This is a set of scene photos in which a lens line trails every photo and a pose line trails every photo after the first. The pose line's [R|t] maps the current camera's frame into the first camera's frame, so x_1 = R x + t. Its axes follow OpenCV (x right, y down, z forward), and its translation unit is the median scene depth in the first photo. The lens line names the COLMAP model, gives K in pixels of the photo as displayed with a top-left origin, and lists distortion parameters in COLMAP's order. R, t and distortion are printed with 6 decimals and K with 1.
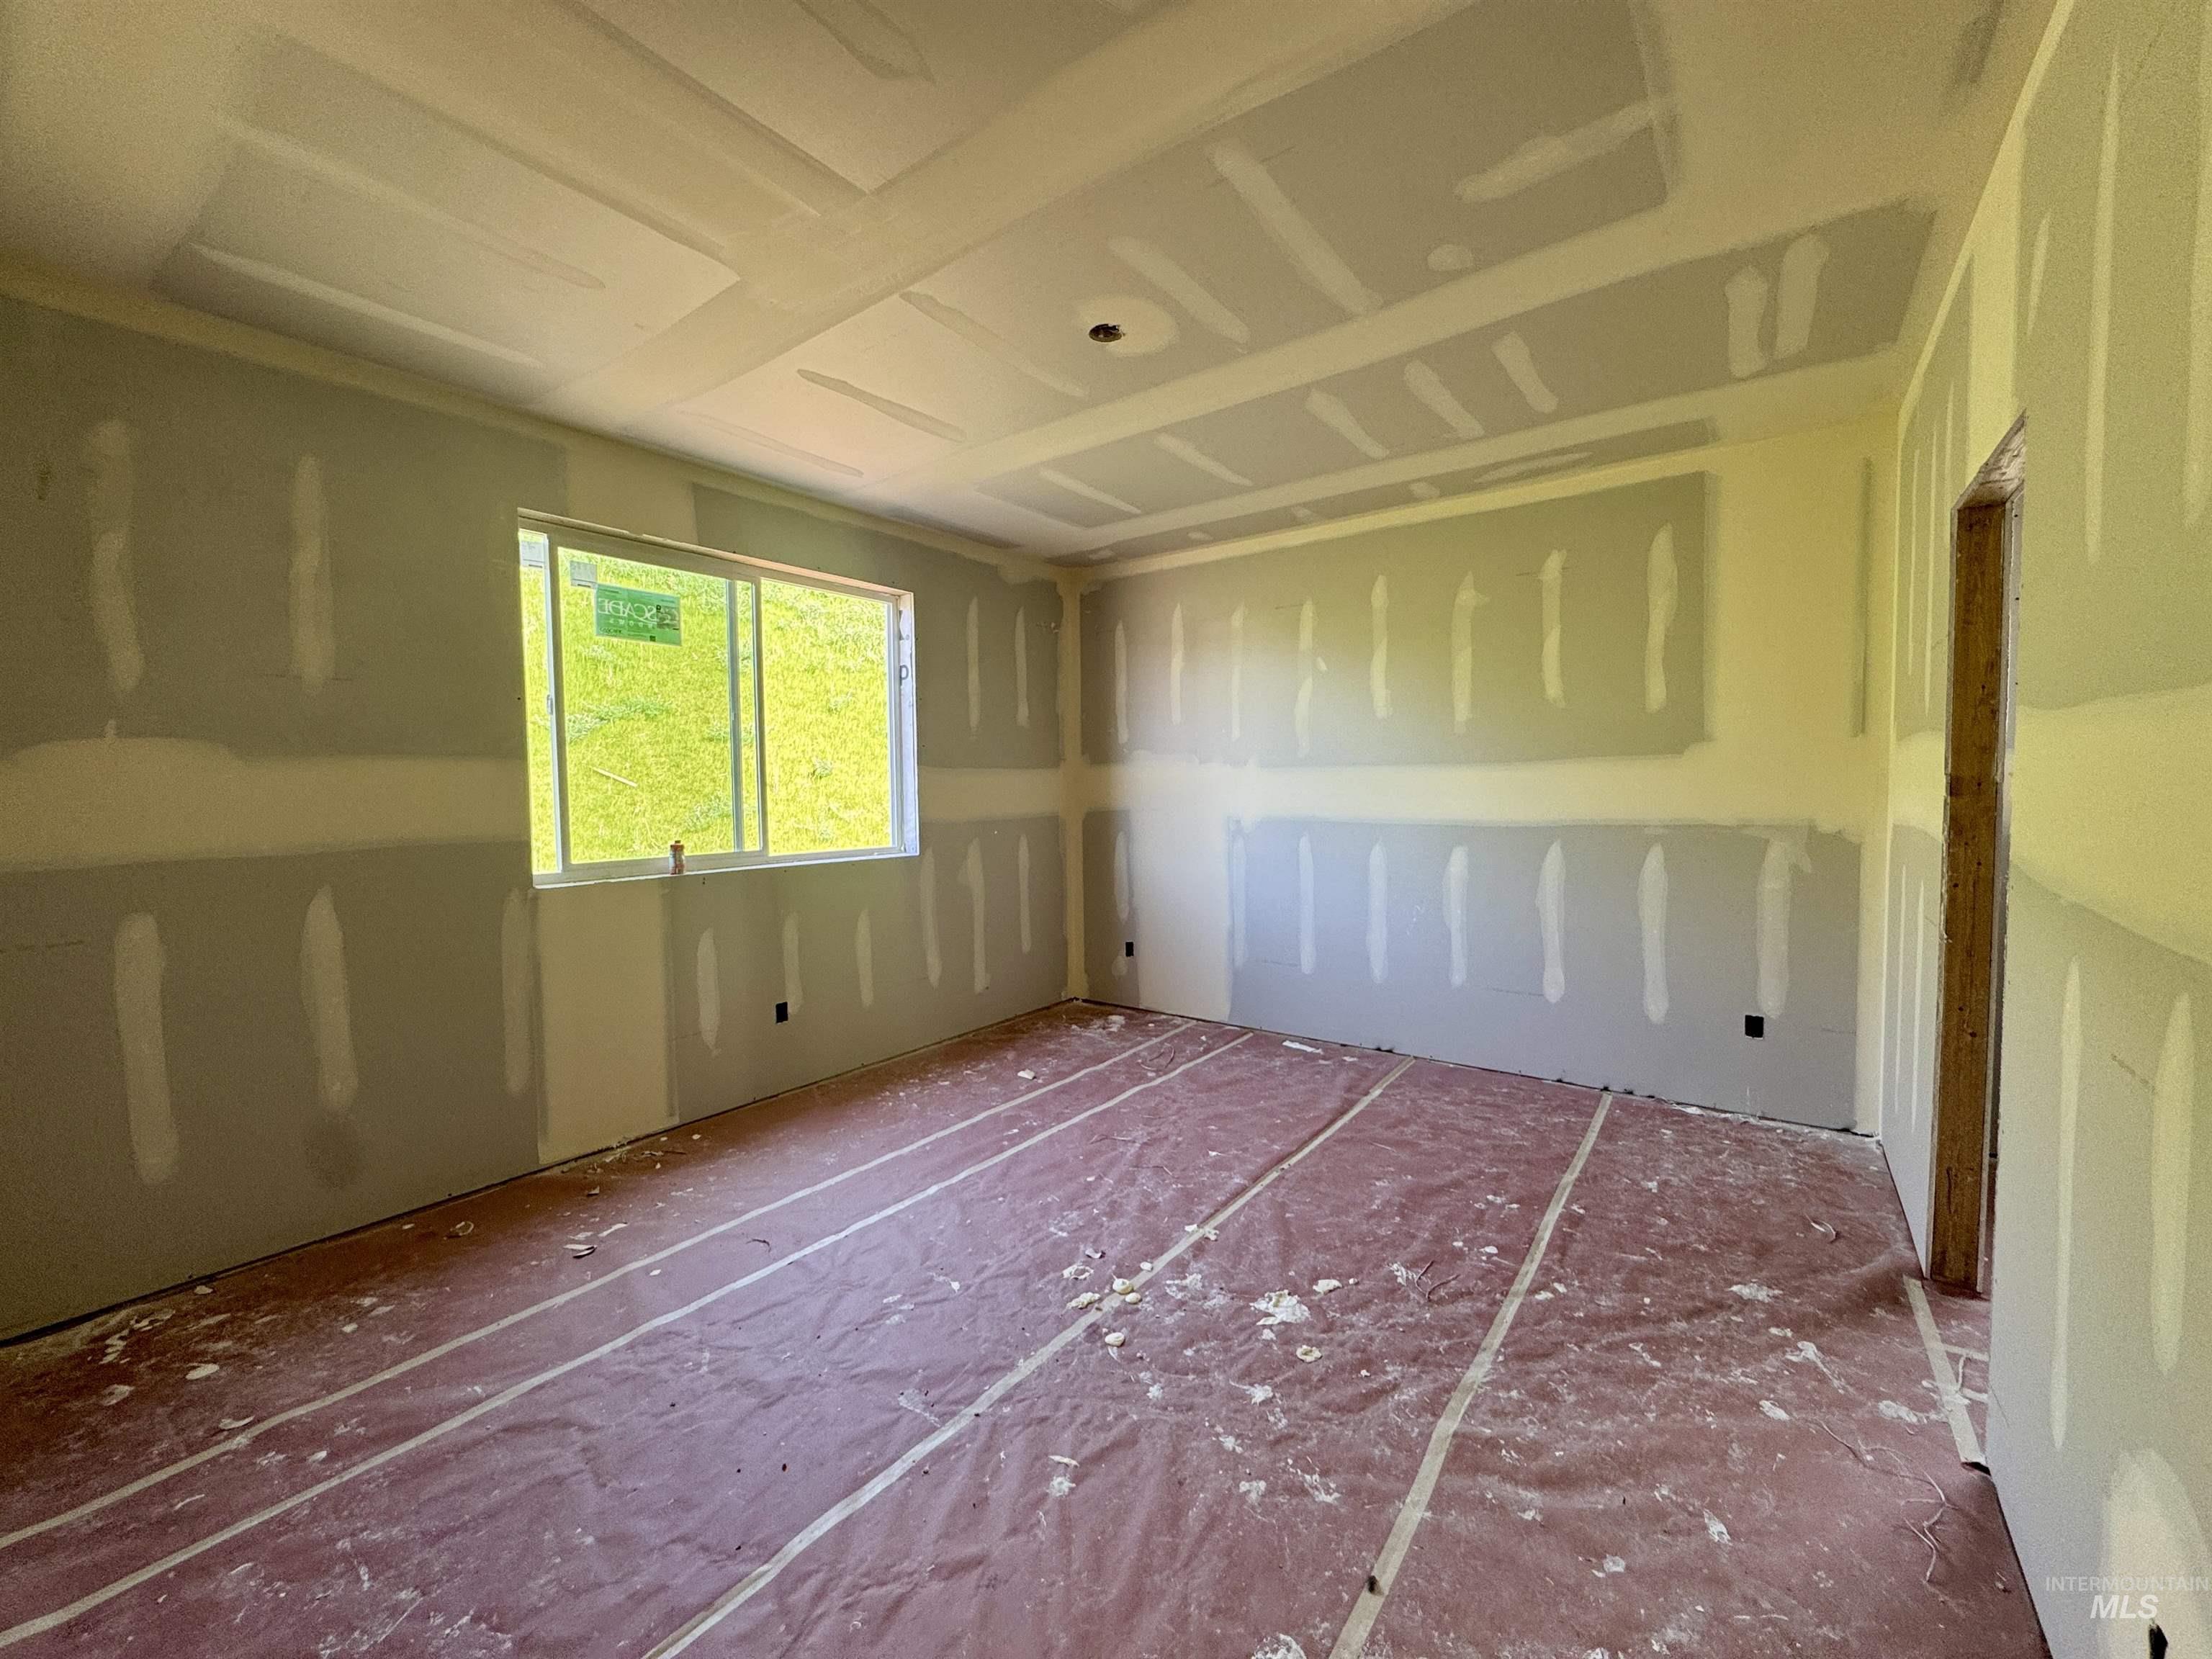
lens RADIAL K [[880.6, 0, 1106.3], [0, 880.6, 827.8], [0, 0, 1]] dist [-0.003329, 0.000517]
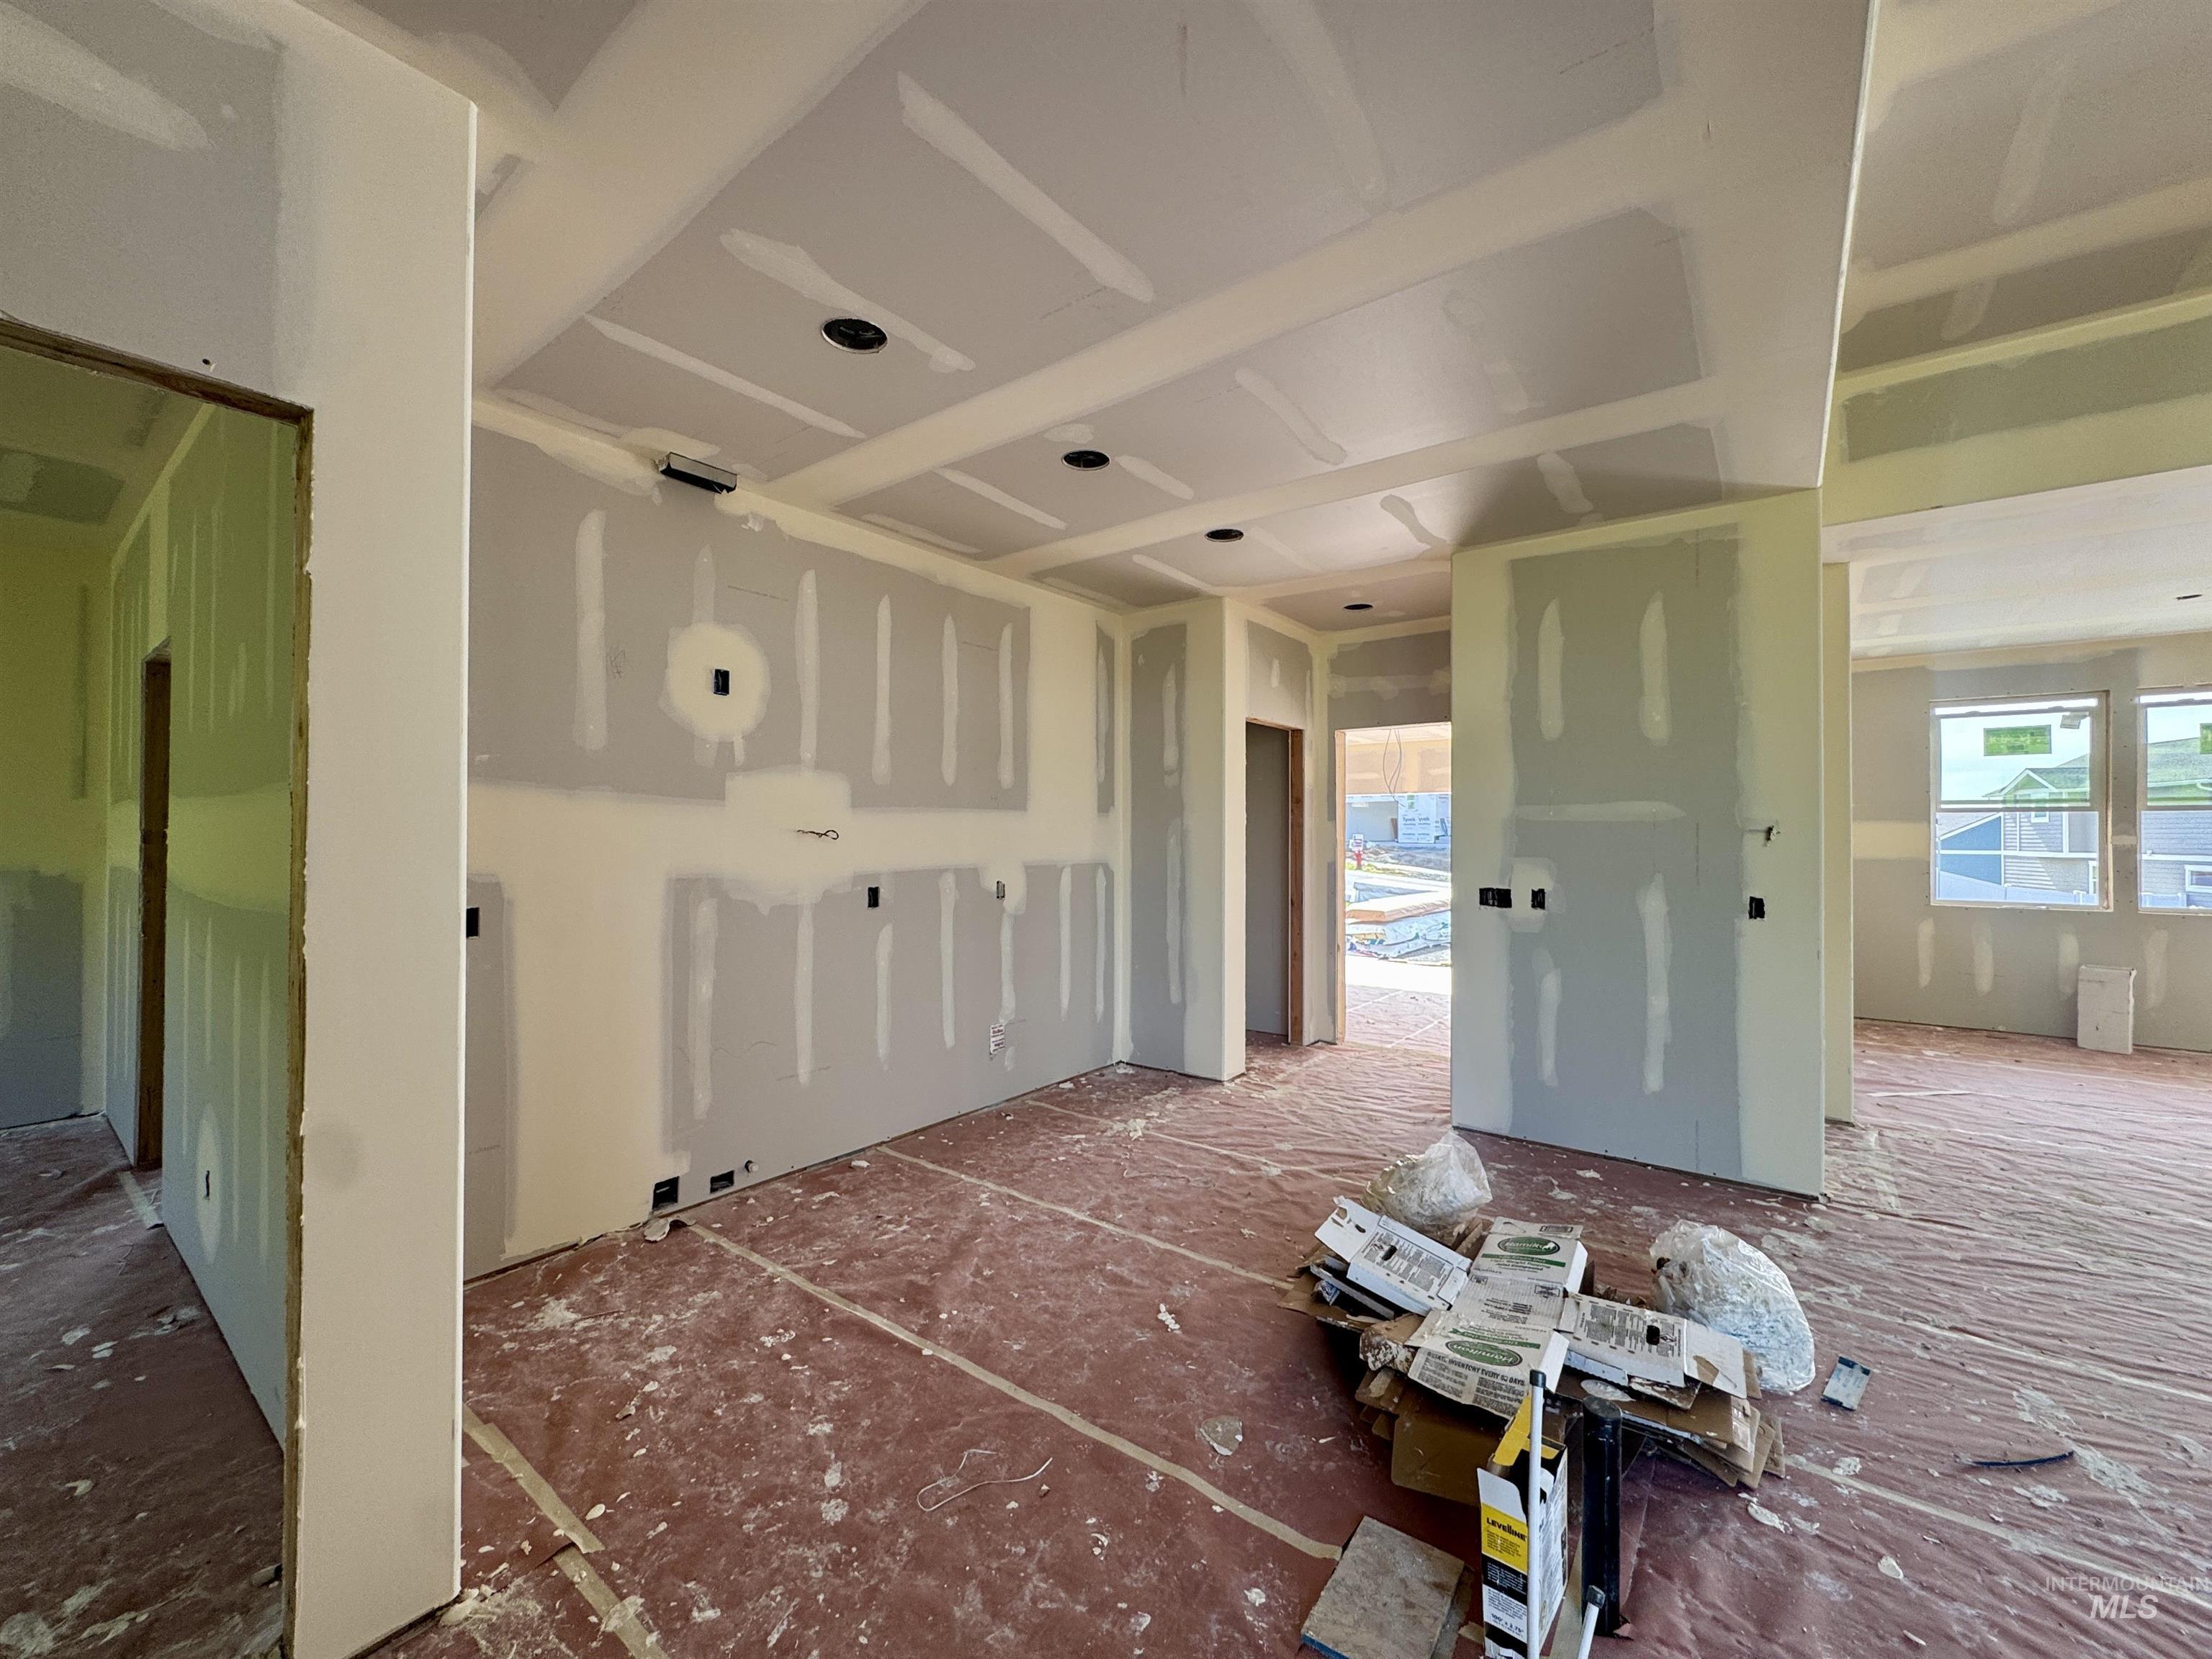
lens RADIAL K [[880.6, 0, 1106.3], [0, 880.6, 827.8], [0, 0, 1]] dist [-0.003329, 0.000517]
pose [[0.011349, 0.020212, 0.999731, -0.389894], [0.041285, 0.998934, -0.020665, 0.024614], [-0.999083, 0.041508, 0.010502, -0.489867]]
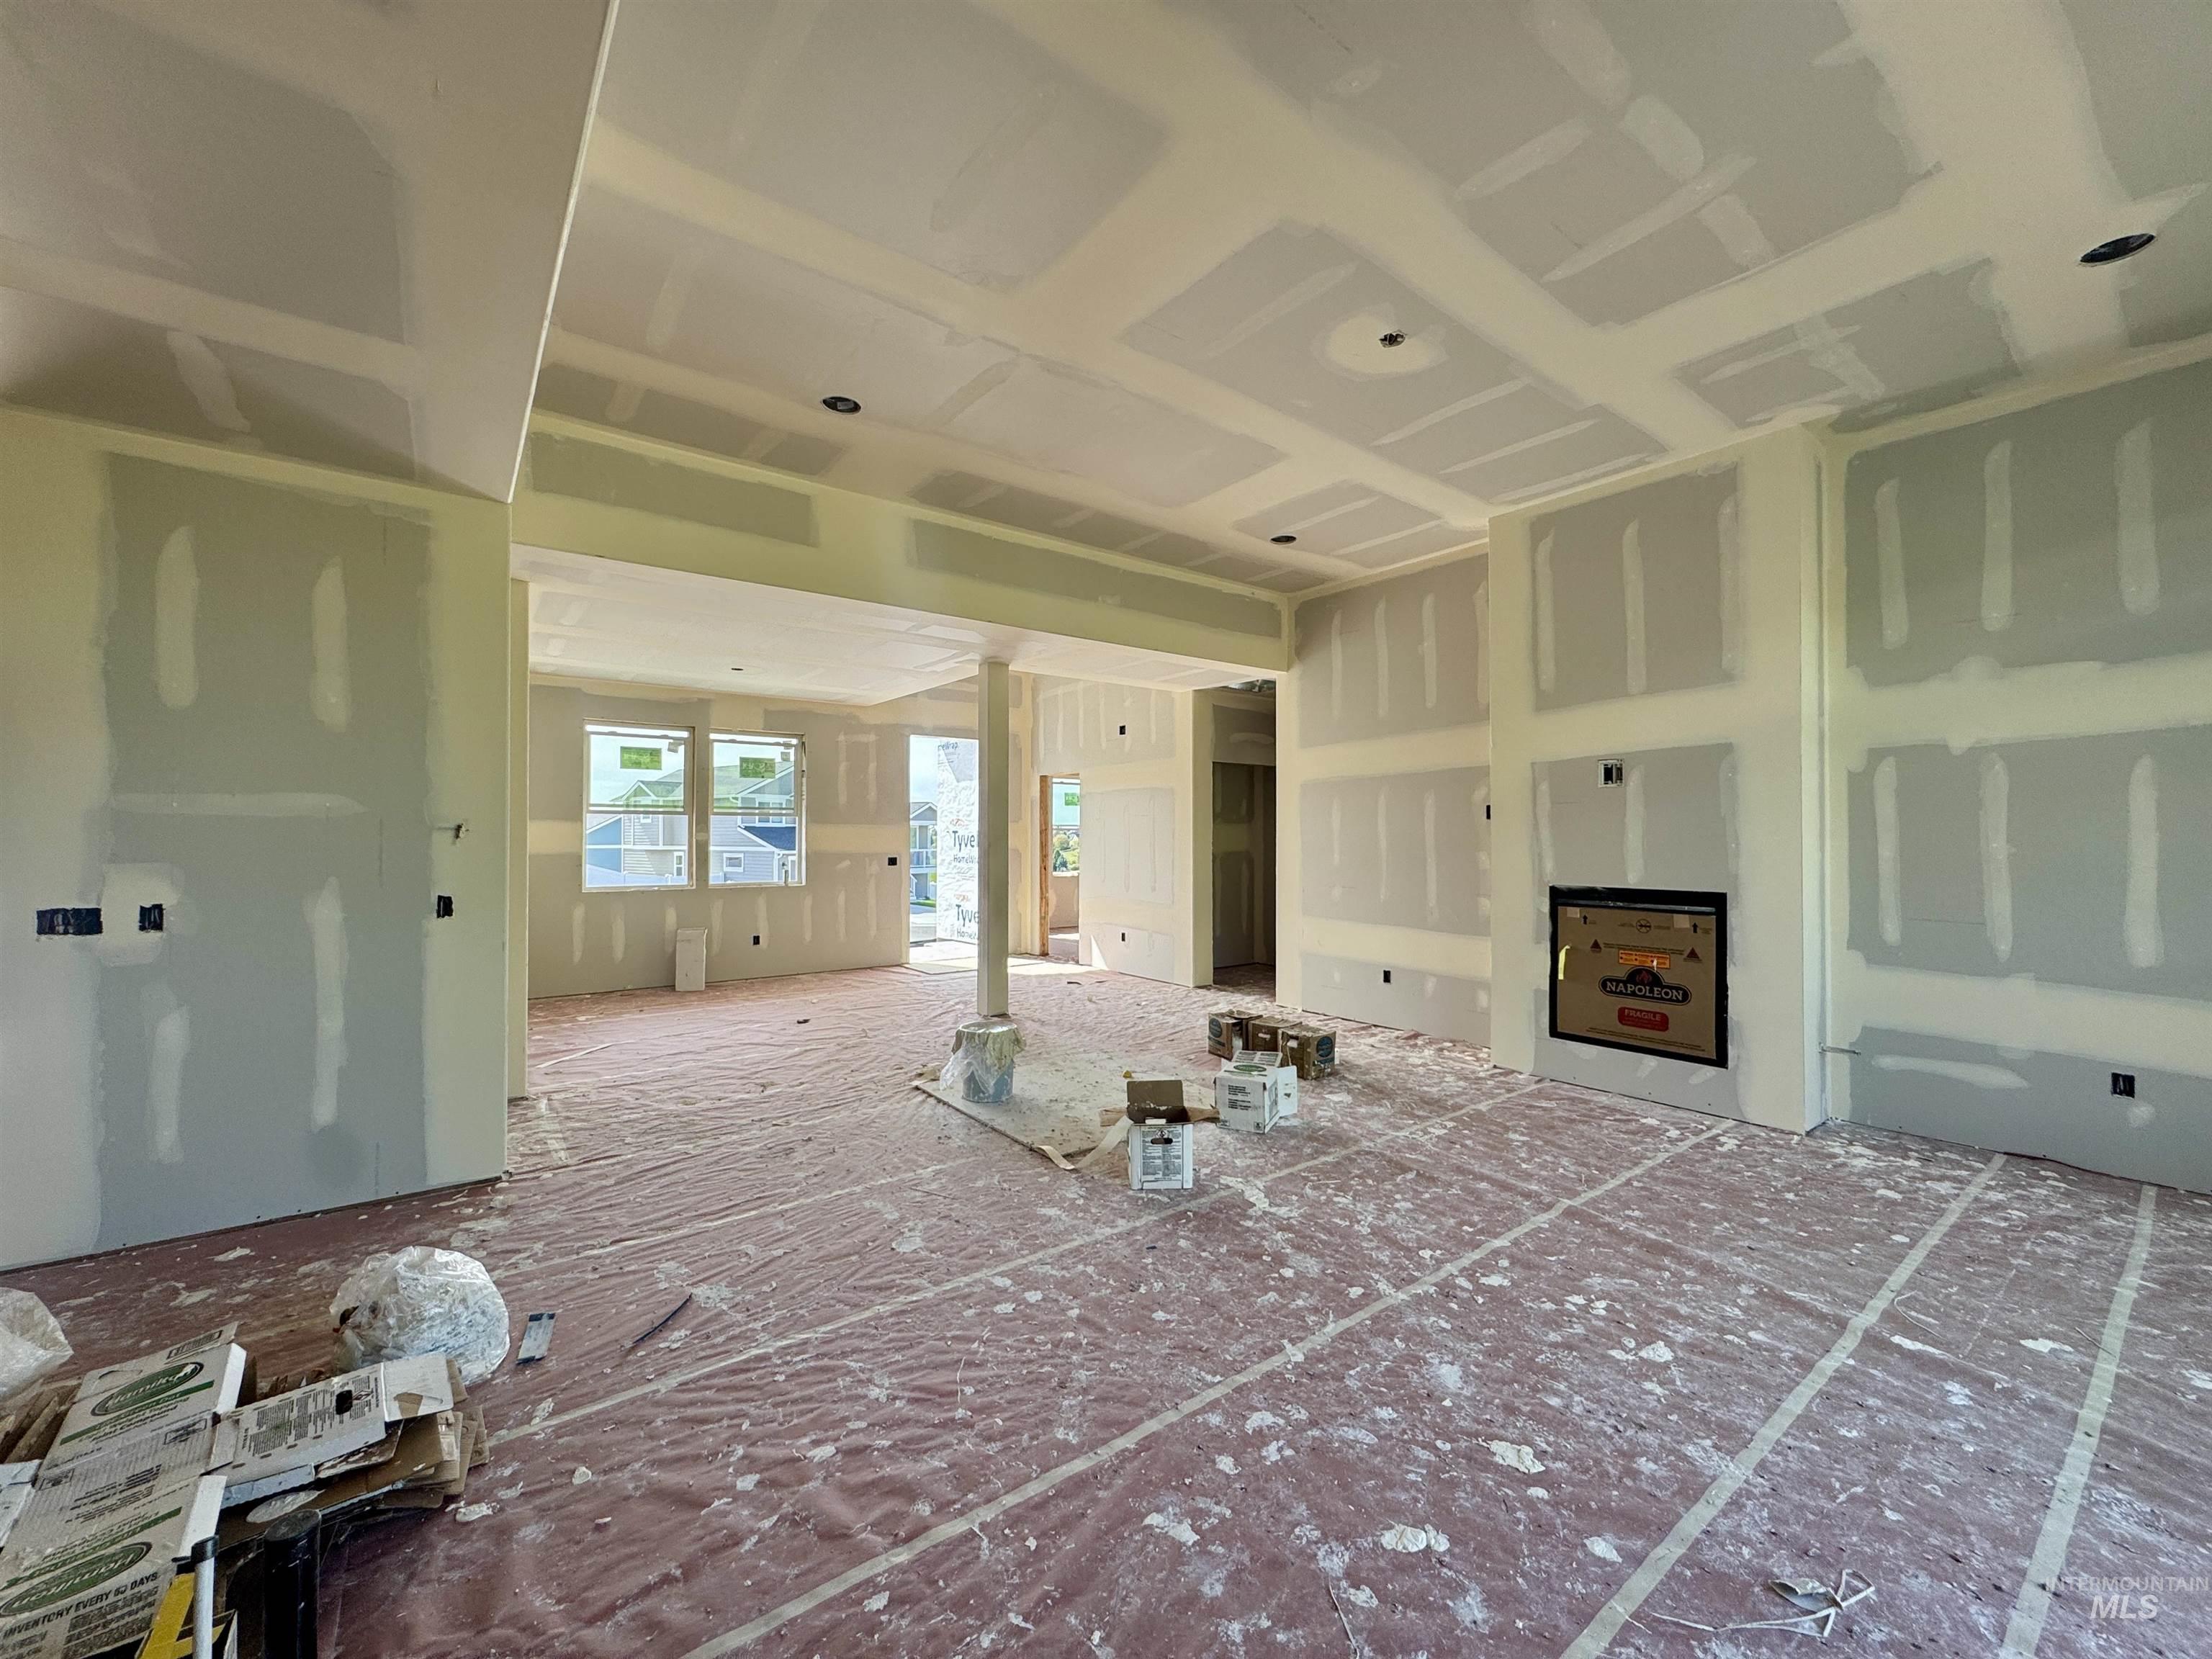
lens RADIAL K [[880.6, 0, 1106.3], [0, 880.6, 827.8], [0, 0, 1]] dist [-0.003329, 0.000517]
pose [[-0.960346, 0.013799, 0.278468, -0.368970], [0.023469, 0.999231, 0.031421, 0.023744], [-0.277821, 0.036710, -0.959931, -0.476573]]
